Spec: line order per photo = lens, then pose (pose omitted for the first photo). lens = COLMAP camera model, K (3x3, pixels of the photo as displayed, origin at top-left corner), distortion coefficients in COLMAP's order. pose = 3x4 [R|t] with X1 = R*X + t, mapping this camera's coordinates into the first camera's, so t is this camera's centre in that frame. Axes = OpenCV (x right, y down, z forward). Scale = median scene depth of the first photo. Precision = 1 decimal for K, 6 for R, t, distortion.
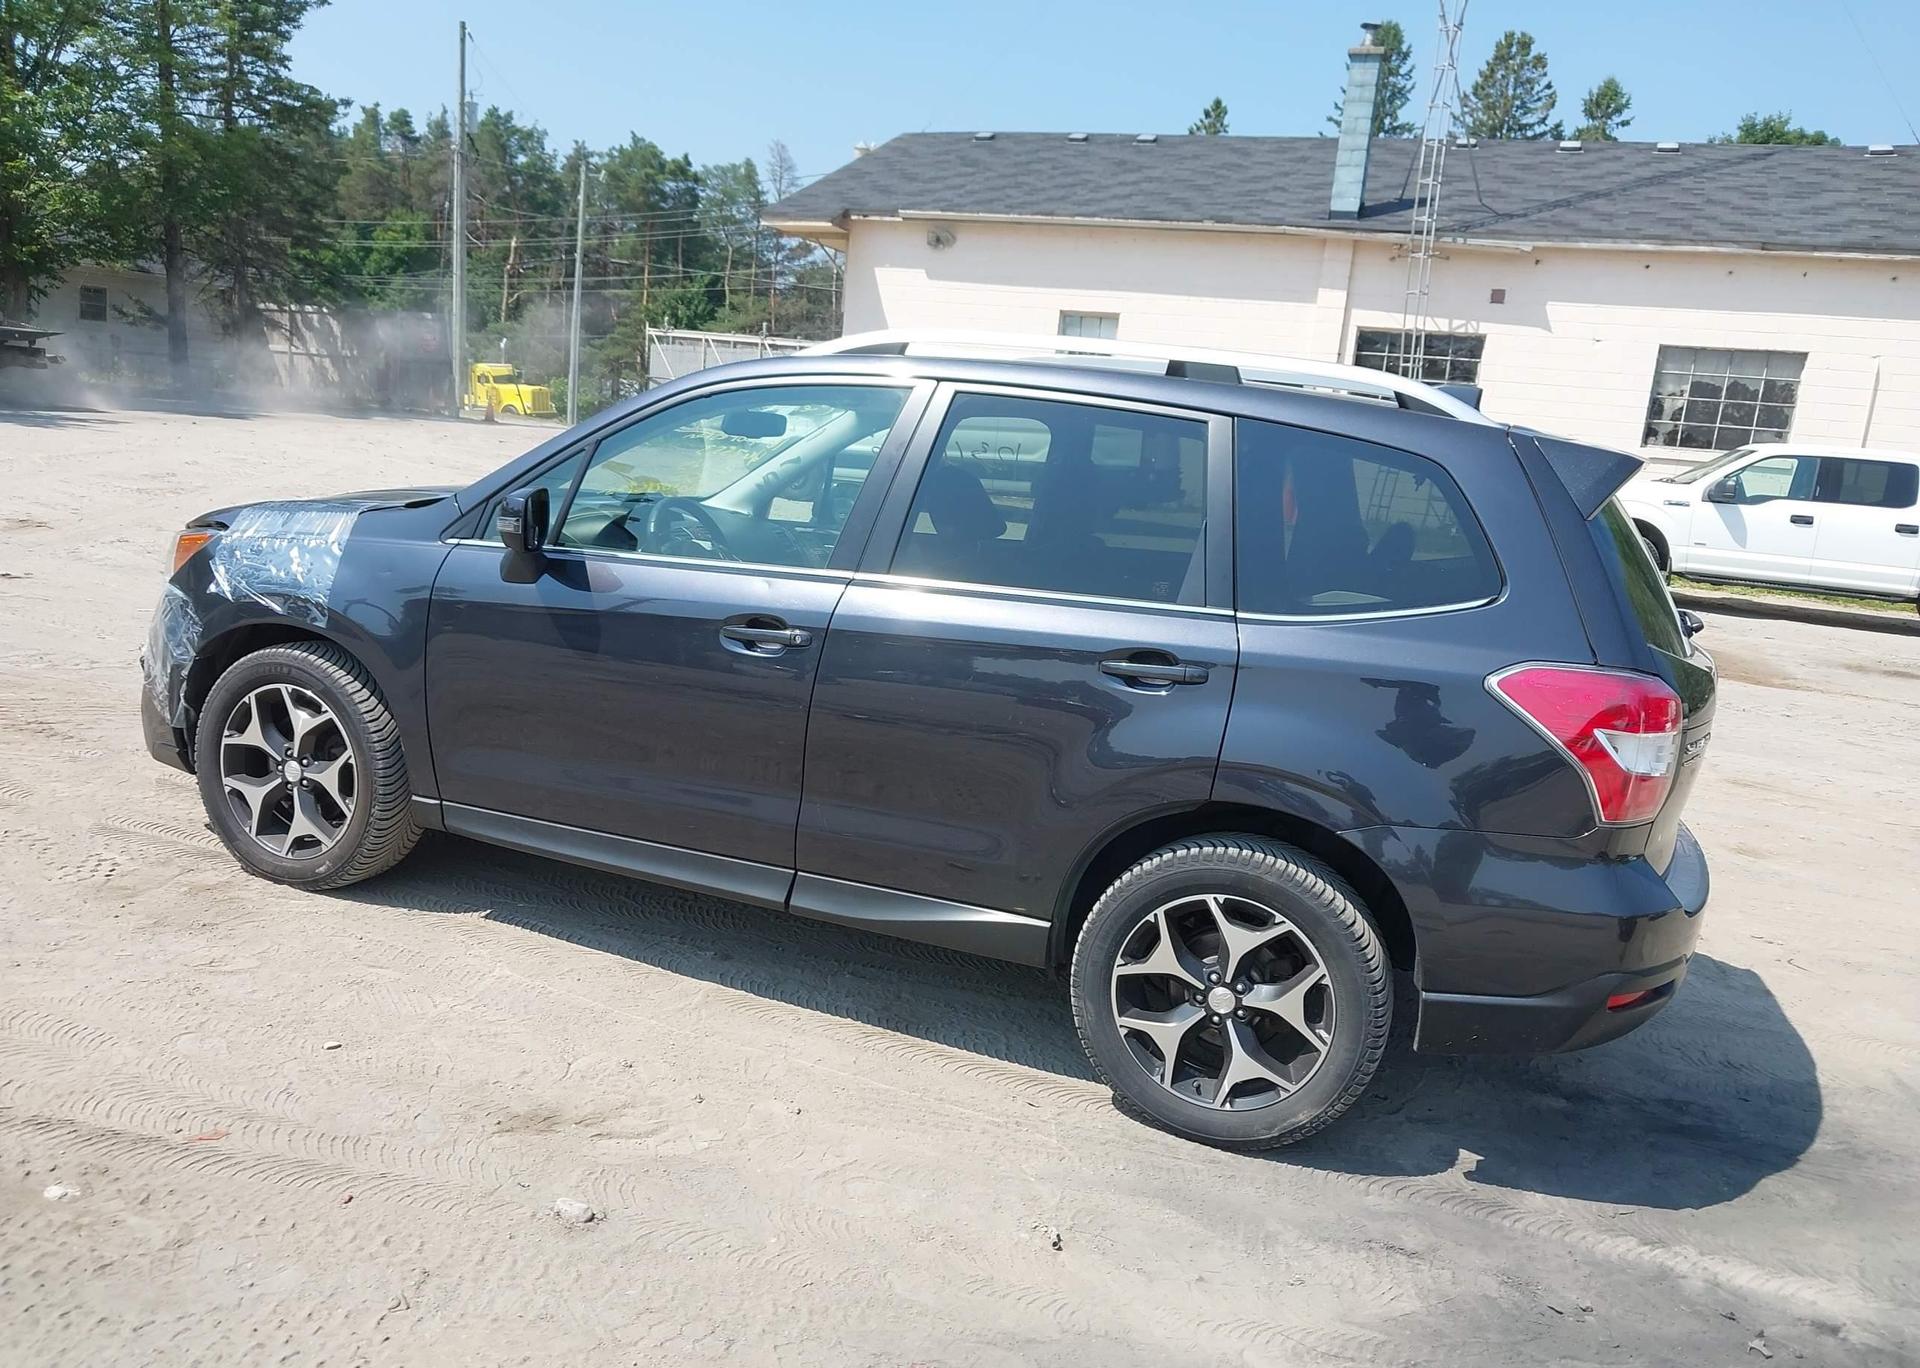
lens RADIAL K [[1589.0, 0, 948.0], [0, 1589.0, 668.5], [0, 0, 1]] dist [-0.005493, 0.017294]
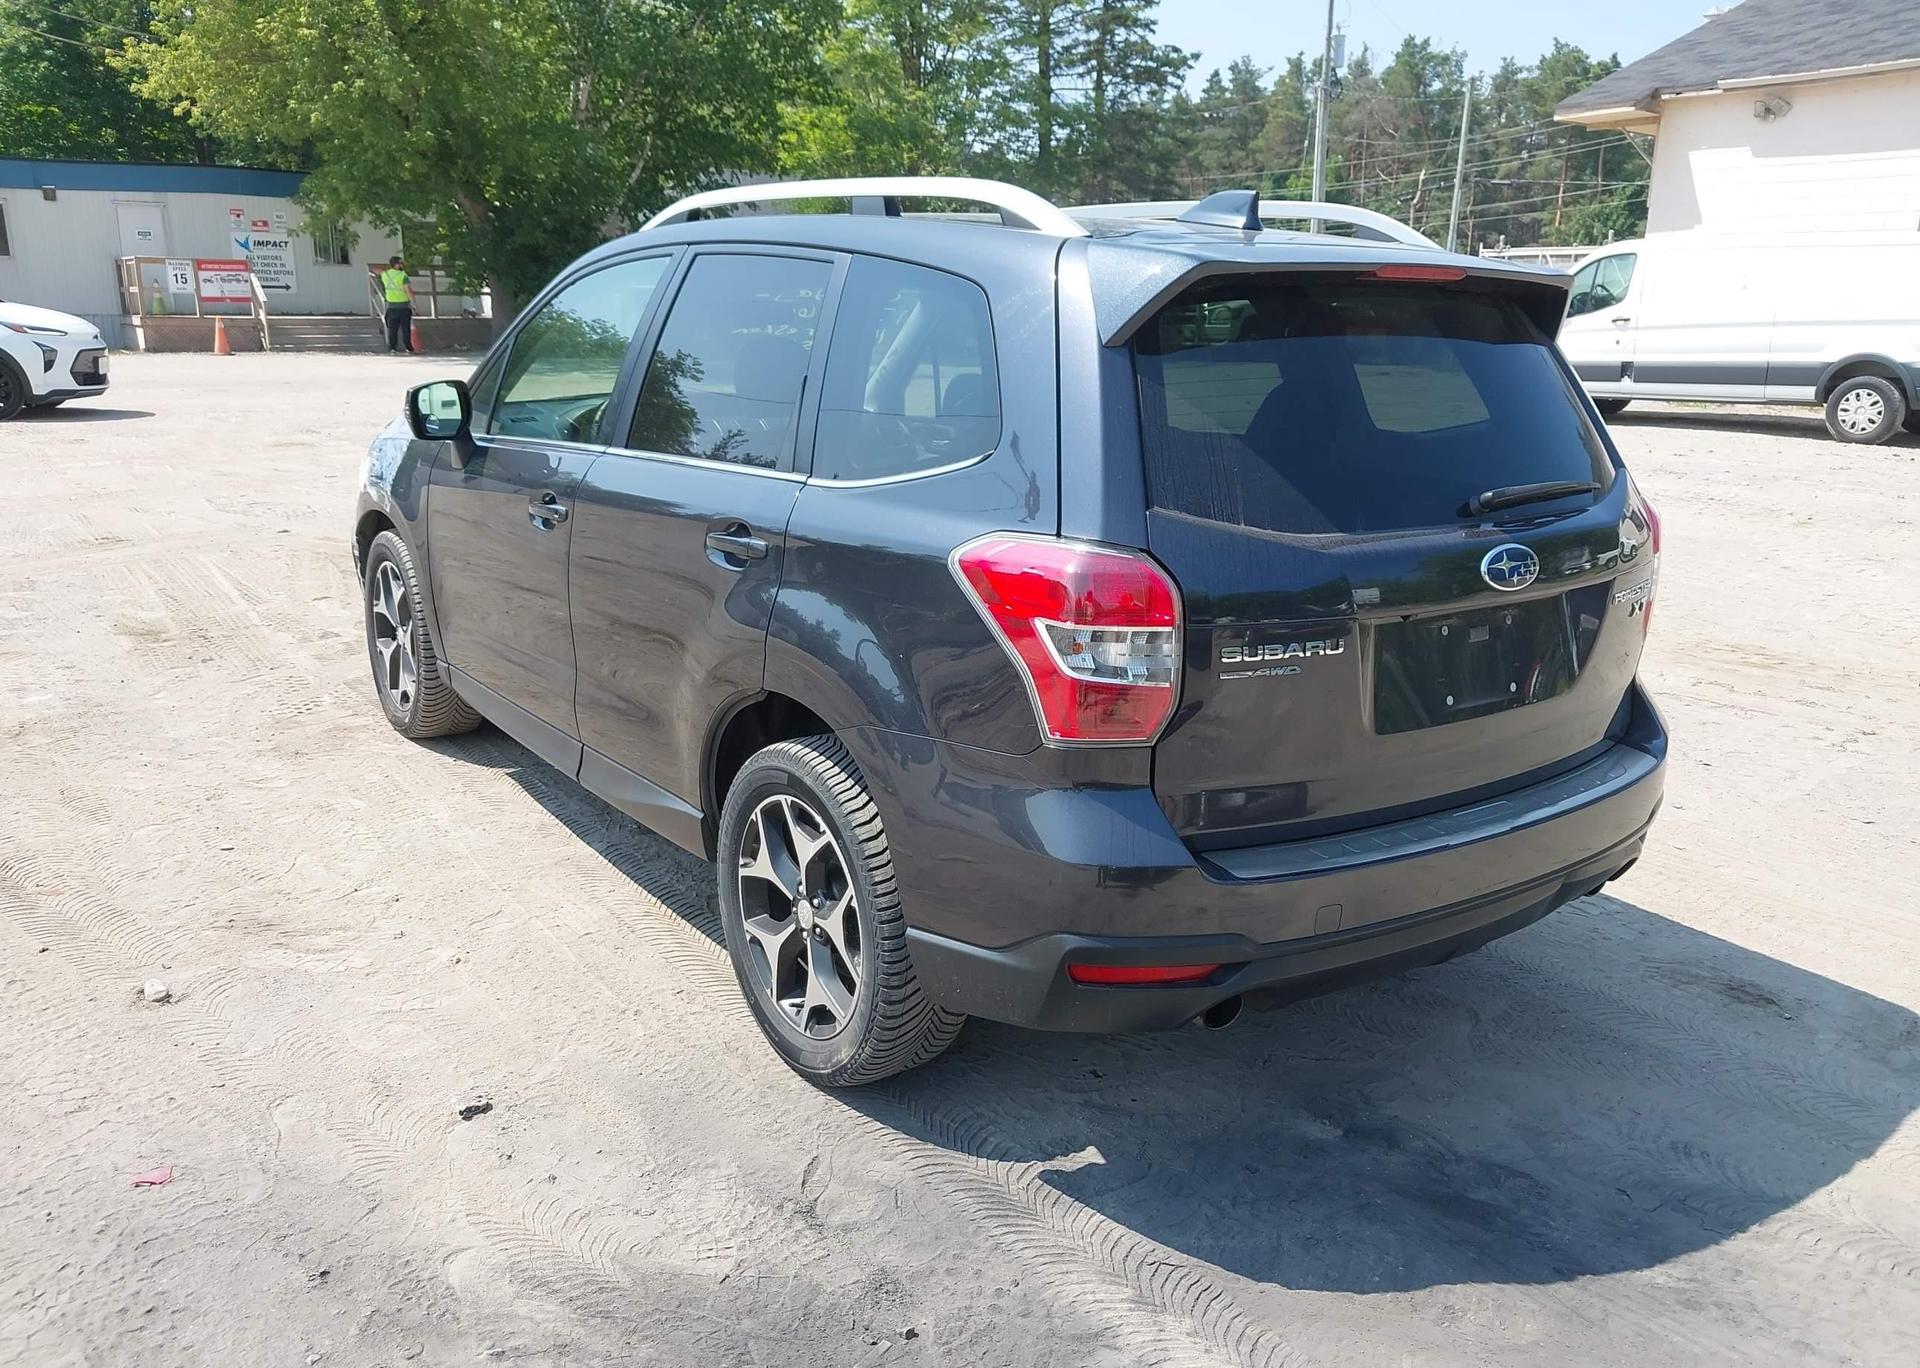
lens RADIAL K [[1589.0, 0, 944.7], [0, 1589.0, 682.1], [0, 0, 1]] dist [-0.005493, 0.017294]
pose [[0.827861, 0.060397, -0.557672, 0.134727], [-0.036854, 0.997895, 0.053364, 0.004803], [0.559721, -0.023625, 0.828344, 0.056334]]
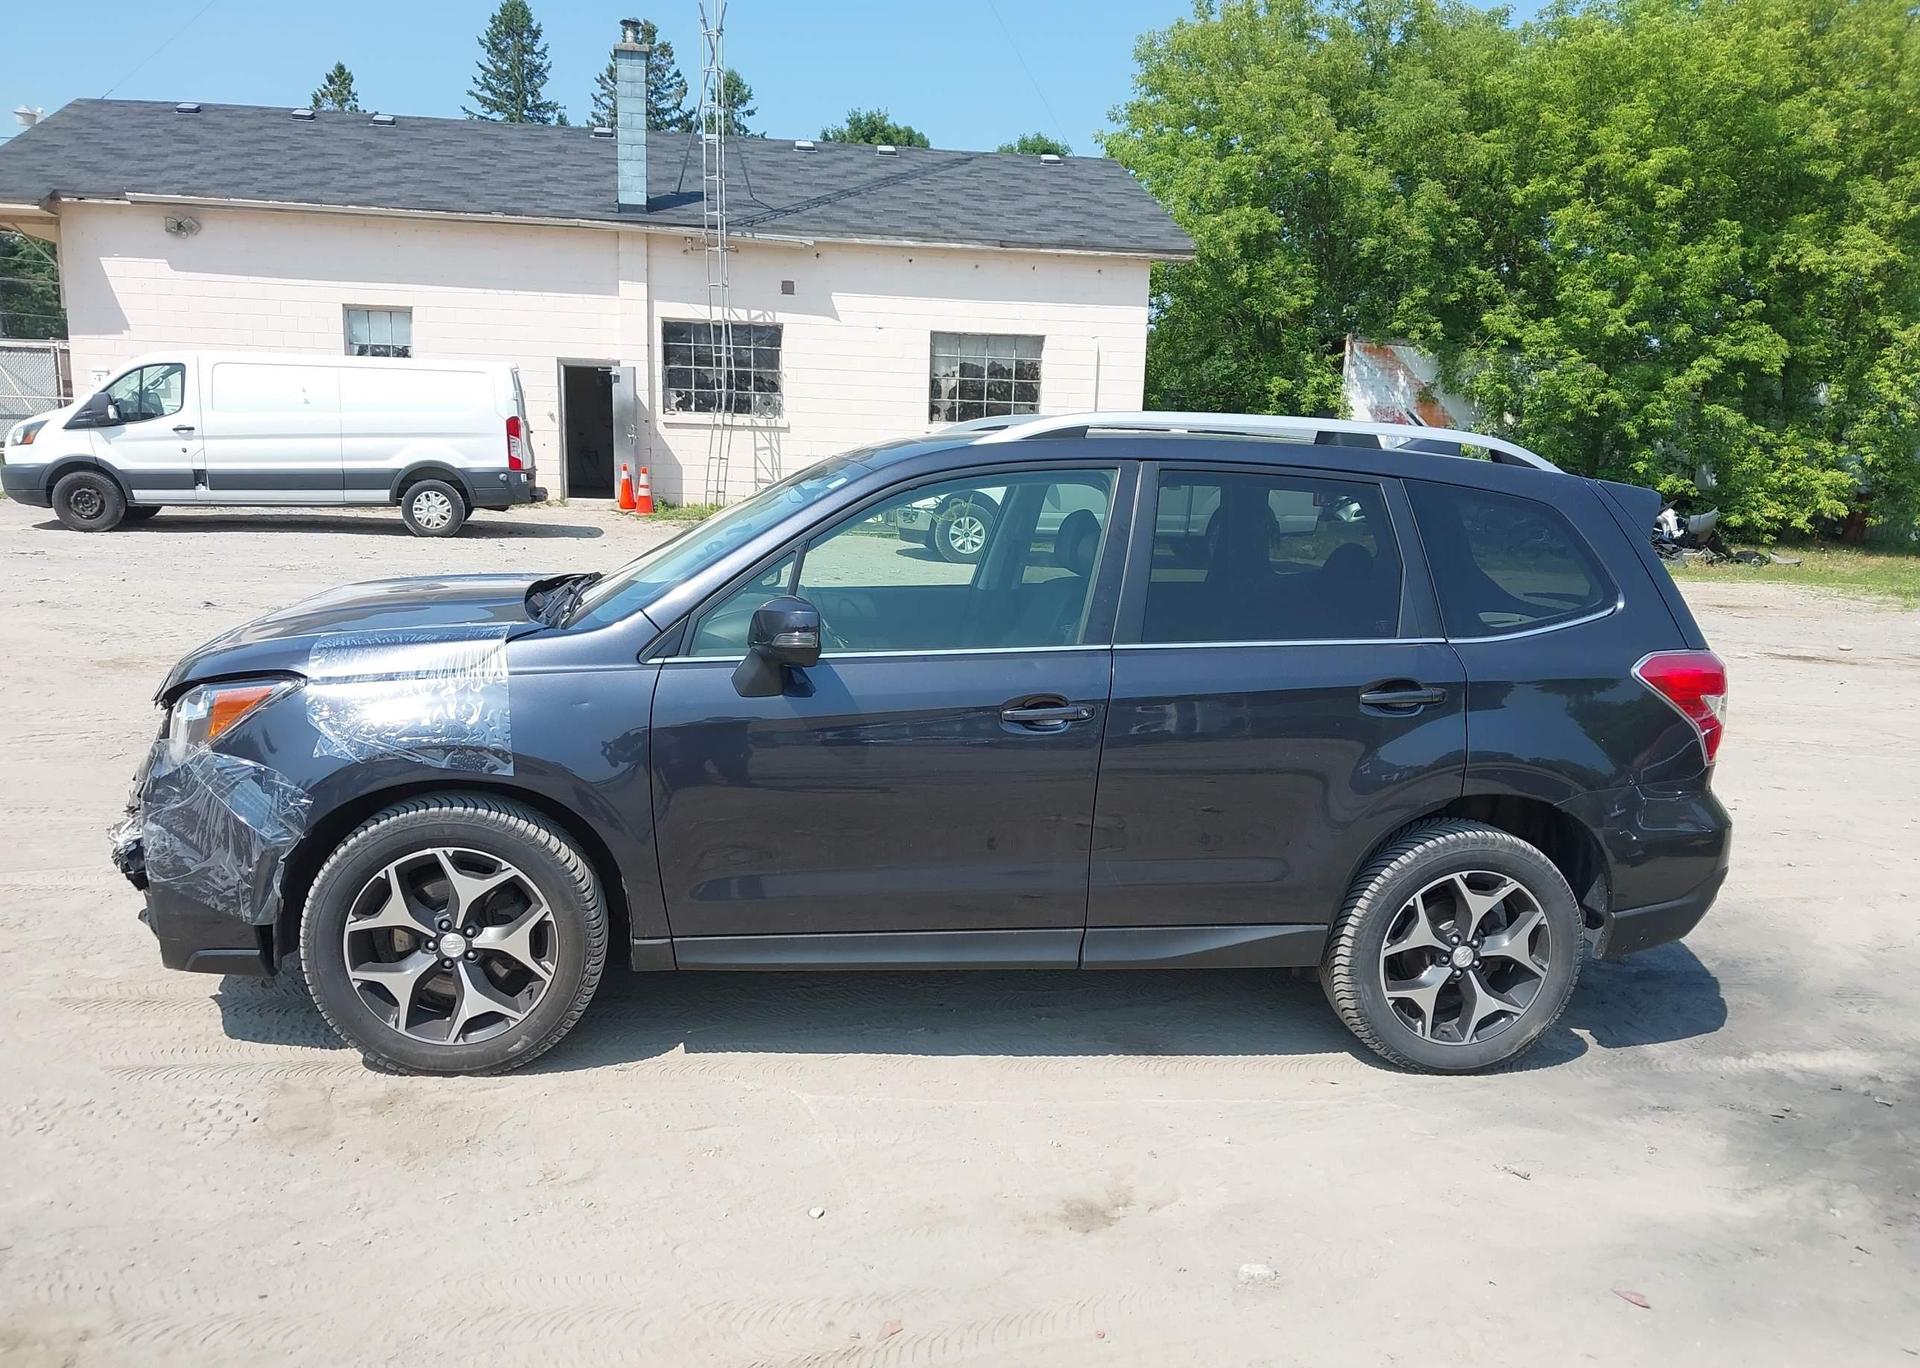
lens RADIAL K [[1589.0, 0, 932.3], [0, 1589.0, 669.2], [0, 0, 1]] dist [-0.005493, 0.017294]
pose [[0.853702, -0.131529, 0.503877, -0.142089], [0.121432, 0.991184, 0.052995, -0.023215], [-0.506406, 0.015945, 0.862148, 0.027303]]
